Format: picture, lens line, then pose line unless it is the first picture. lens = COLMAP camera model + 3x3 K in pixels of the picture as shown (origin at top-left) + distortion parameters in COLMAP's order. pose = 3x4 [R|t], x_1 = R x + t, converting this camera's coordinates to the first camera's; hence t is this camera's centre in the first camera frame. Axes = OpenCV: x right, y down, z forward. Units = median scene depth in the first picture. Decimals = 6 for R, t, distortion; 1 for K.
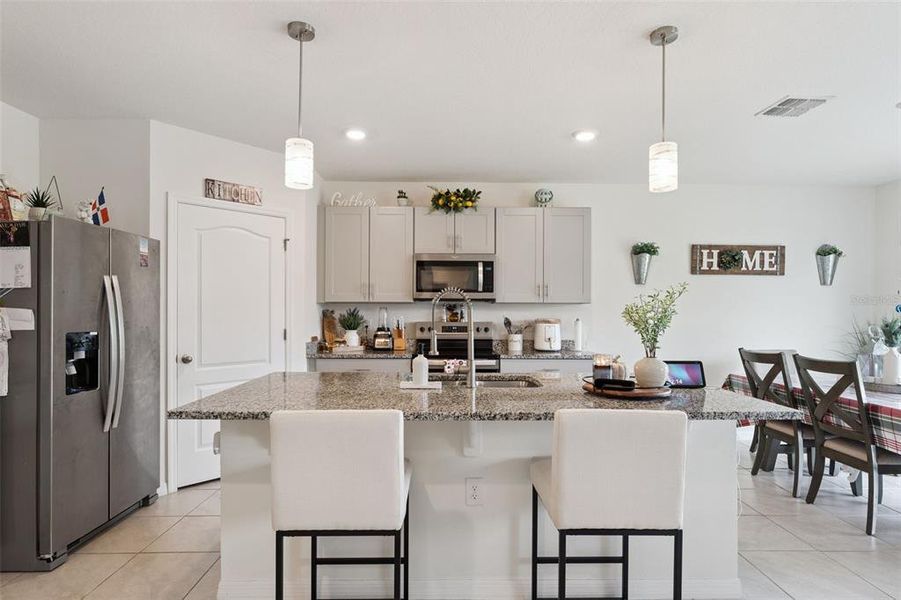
lens RADIAL K [[483.1, 0, 447.7], [0, 483.1, 307.9], [0, 0, 1]] dist [0.002110, -0.004067]
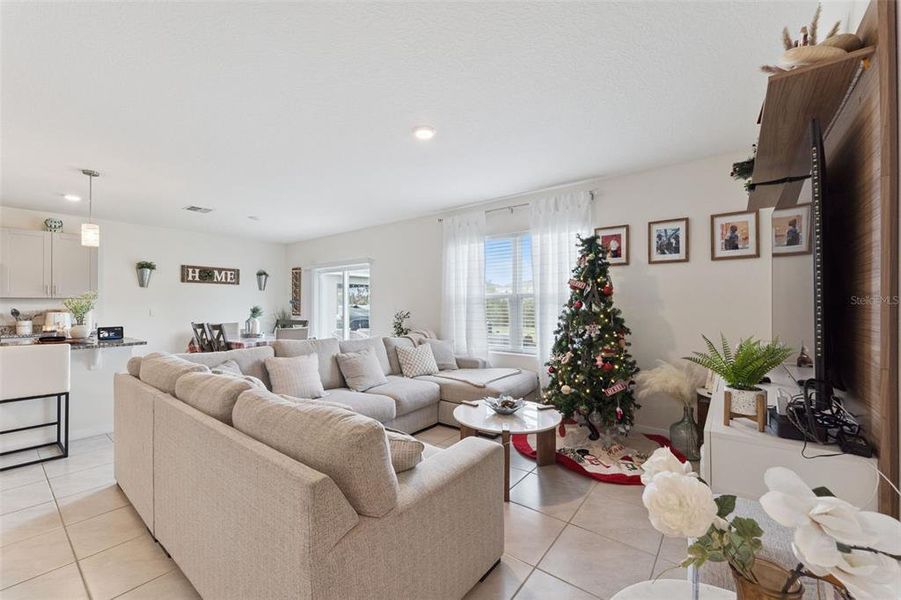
lens RADIAL K [[366.7, 0, 451.8], [0, 366.7, 302.3], [0, 0, 1]] dist [-0.001159, -0.000181]
pose [[0.623065, -0.001682, 0.782168, 0.086333], [-0.000137, 0.999997, 0.002259, -0.000876], [-0.782170, -0.001515, 0.623063, -0.603076]]
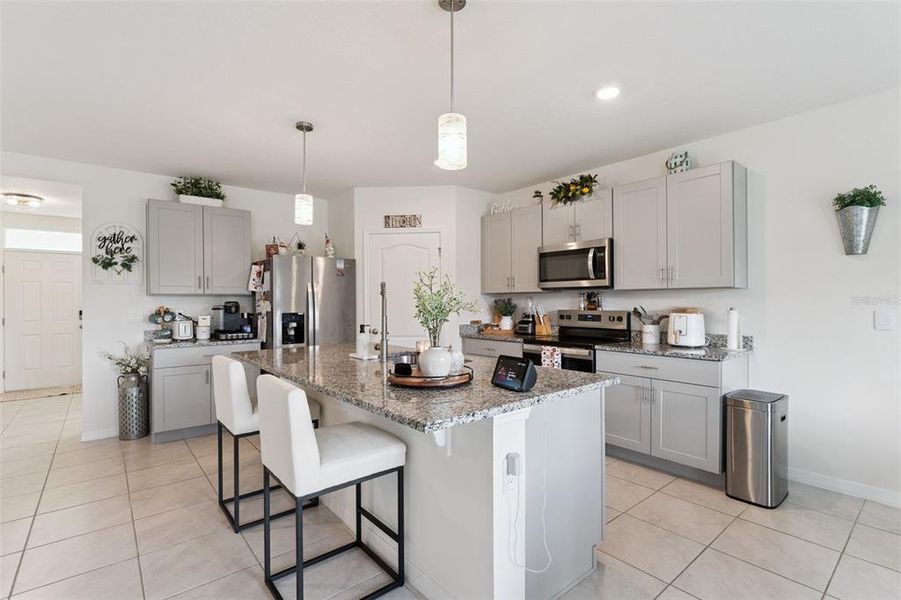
lens RADIAL K [[418.6, 0, 446.1], [0, 418.6, 299.1], [0, 0, 1]] dist [-0.001221, 0.000480]
pose [[0.627849, -0.011319, -0.778253, 0.514424], [0.013027, 0.999907, -0.004033, 0.005734], [0.778226, -0.007607, 0.627938, 0.237564]]
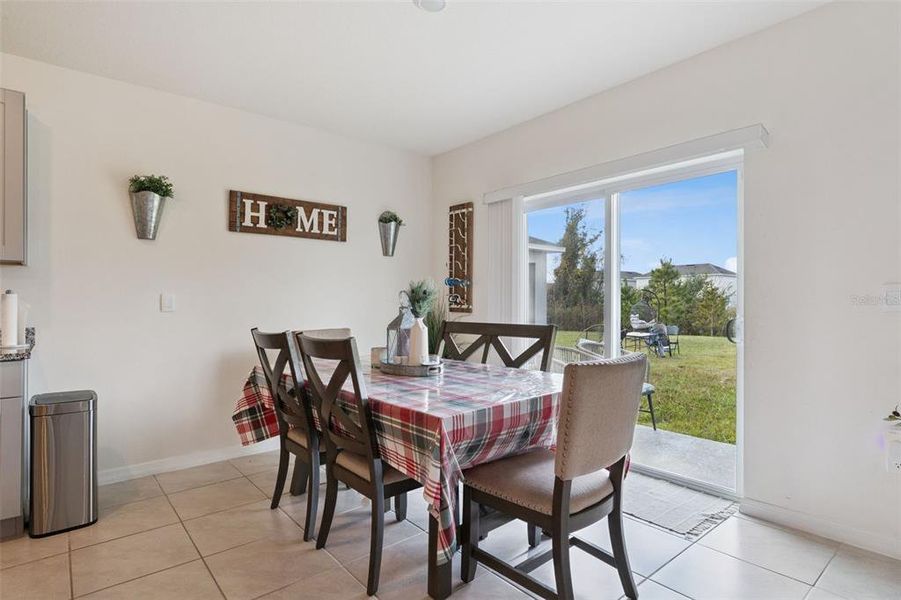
lens RADIAL K [[470.2, 0, 451.0], [0, 470.2, 299.4], [0, 0, 1]] dist [-0.002809, -0.001026]
pose [[0.772681, -0.004647, 0.634777, 0.329512], [0.003183, 0.999989, 0.003446, 0.033607], [-0.634786, -0.000642, 0.772687, 0.254467]]
